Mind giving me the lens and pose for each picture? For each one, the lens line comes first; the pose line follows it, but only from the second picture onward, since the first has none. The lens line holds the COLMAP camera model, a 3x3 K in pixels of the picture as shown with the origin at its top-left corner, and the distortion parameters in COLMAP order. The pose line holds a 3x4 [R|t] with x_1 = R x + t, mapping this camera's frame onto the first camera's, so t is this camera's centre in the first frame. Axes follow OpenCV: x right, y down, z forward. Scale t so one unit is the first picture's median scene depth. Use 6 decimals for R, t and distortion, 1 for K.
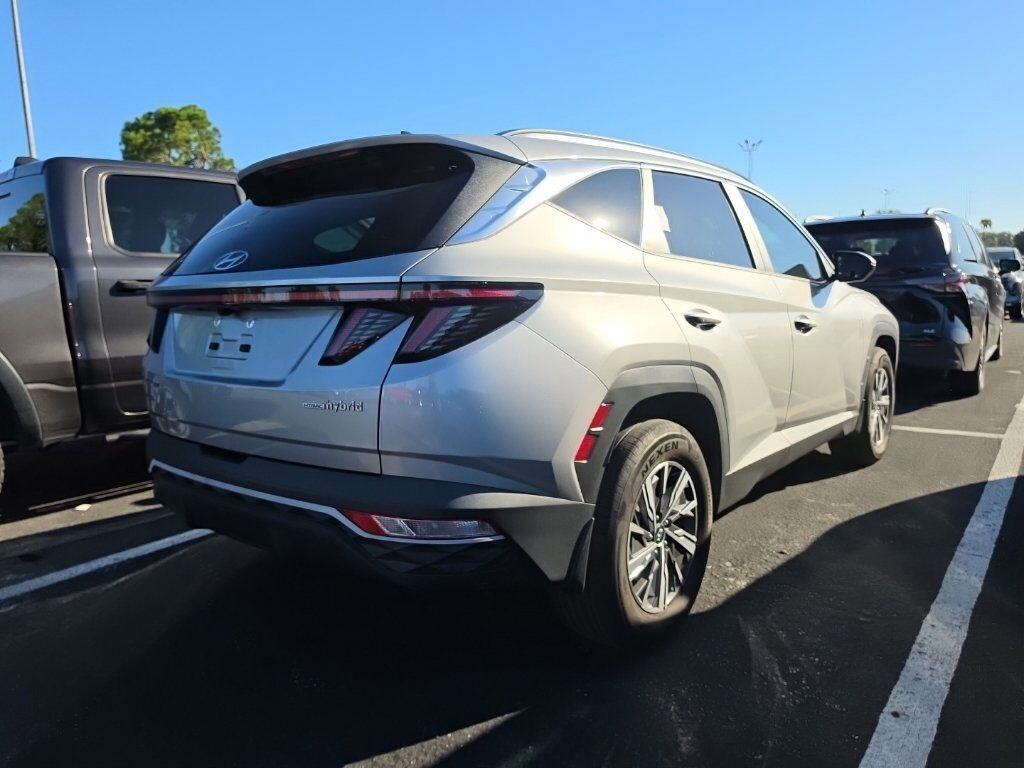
lens RADIAL K [[757.2, 0, 522.0], [0, 757.2, 348.6], [0, 0, 1]] dist [0.020274, -0.046411]
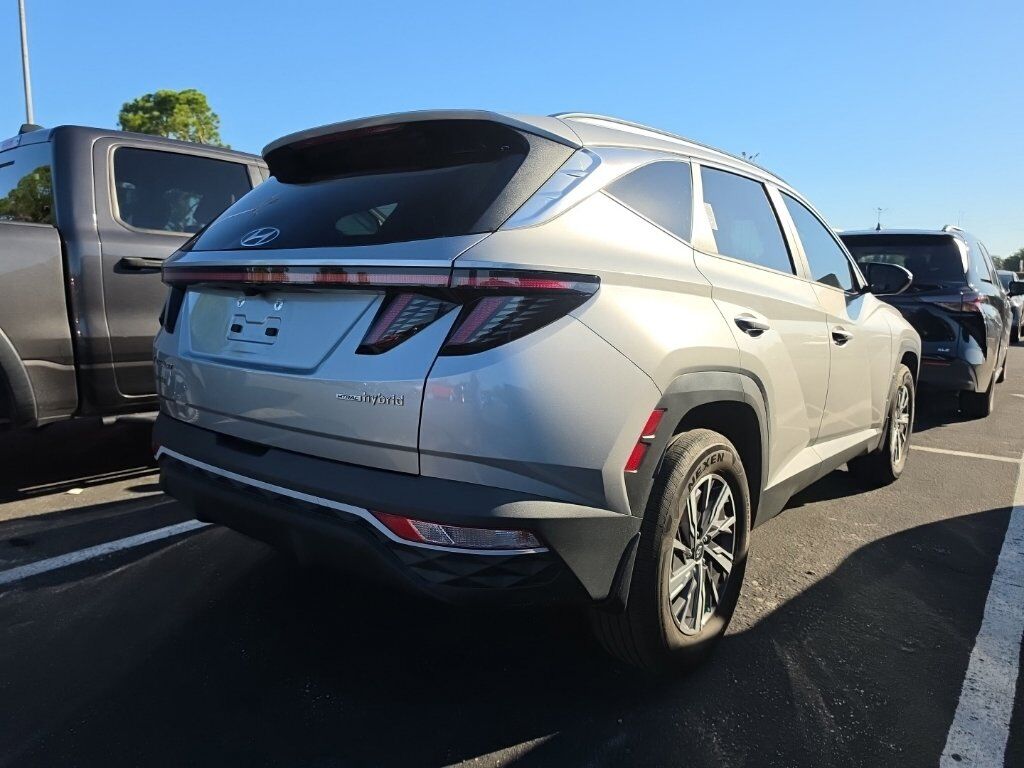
lens RADIAL K [[757.2, 0, 516.3], [0, 757.2, 351.4], [0, 0, 1]] dist [0.020274, -0.046411]
pose [[0.998862, 0.047221, 0.006690, -0.060609], [-0.047241, 0.998879, 0.002892, 0.005543], [-0.006546, -0.003204, 0.999973, 0.059741]]
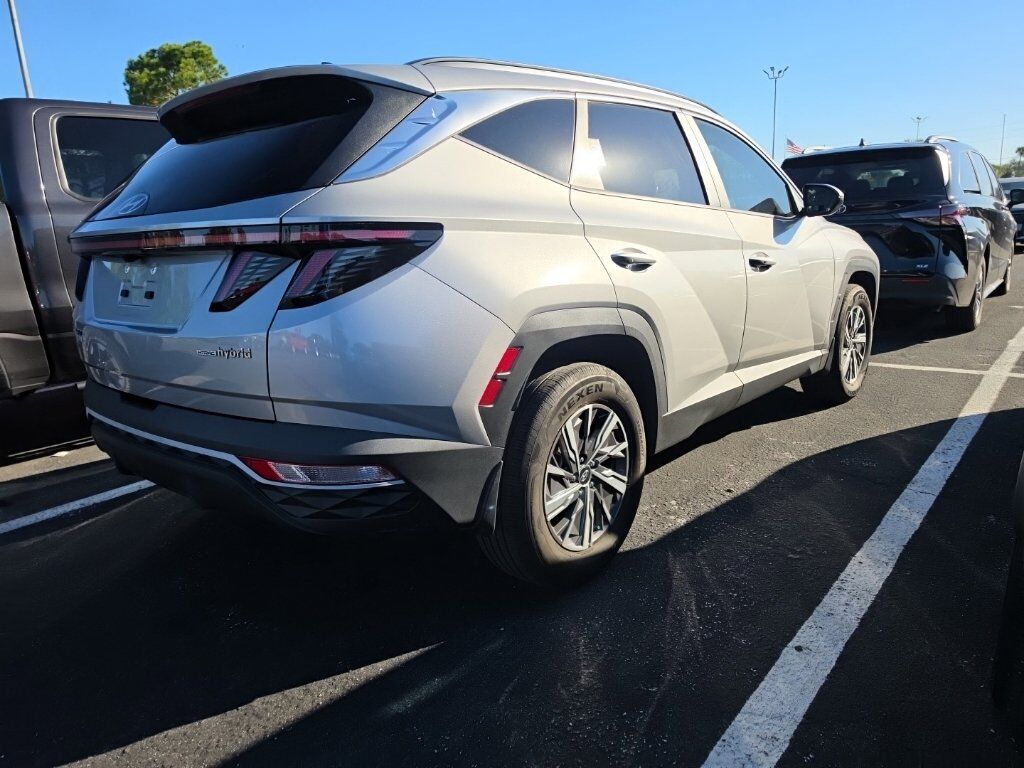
lens RADIAL K [[757.2, 0, 527.3], [0, 757.2, 375.2], [0, 0, 1]] dist [0.020274, -0.046411]
pose [[0.999756, -0.012601, -0.018169, 0.120722], [0.014560, 0.993600, 0.112013, -0.000604], [0.016641, -0.112250, 0.993541, 0.016886]]
